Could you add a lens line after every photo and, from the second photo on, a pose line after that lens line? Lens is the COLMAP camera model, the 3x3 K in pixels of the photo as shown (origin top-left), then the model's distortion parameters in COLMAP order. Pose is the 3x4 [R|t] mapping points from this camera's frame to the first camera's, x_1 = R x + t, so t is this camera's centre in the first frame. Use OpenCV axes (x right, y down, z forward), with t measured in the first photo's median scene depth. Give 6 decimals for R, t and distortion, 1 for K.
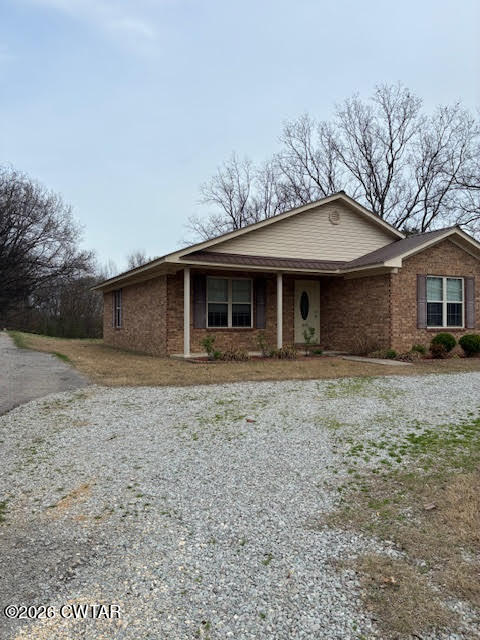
lens RADIAL K [[476.4, 0, 246.7], [0, 476.4, 319.9], [0, 0, 1]] dist [0.054910, -0.068819]
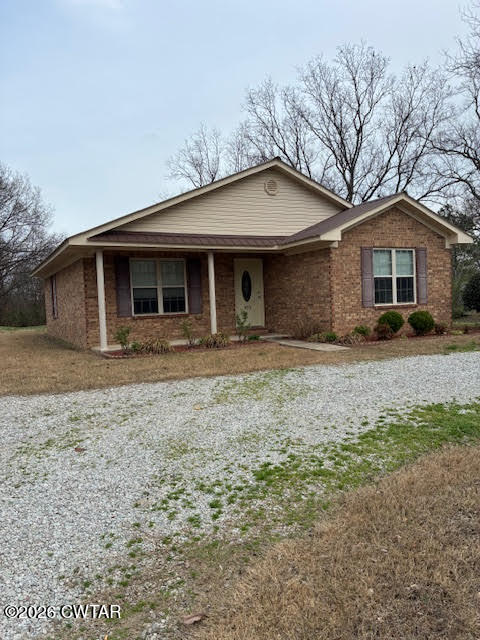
lens RADIAL K [[476.4, 0, 238.8], [0, 476.4, 319.3], [0, 0, 1]] dist [0.054910, -0.068819]
pose [[0.999138, -0.041201, 0.005081, 0.107969], [0.040910, 0.998006, 0.048061, -0.011547], [-0.007051, -0.047812, 0.998831, 0.085612]]
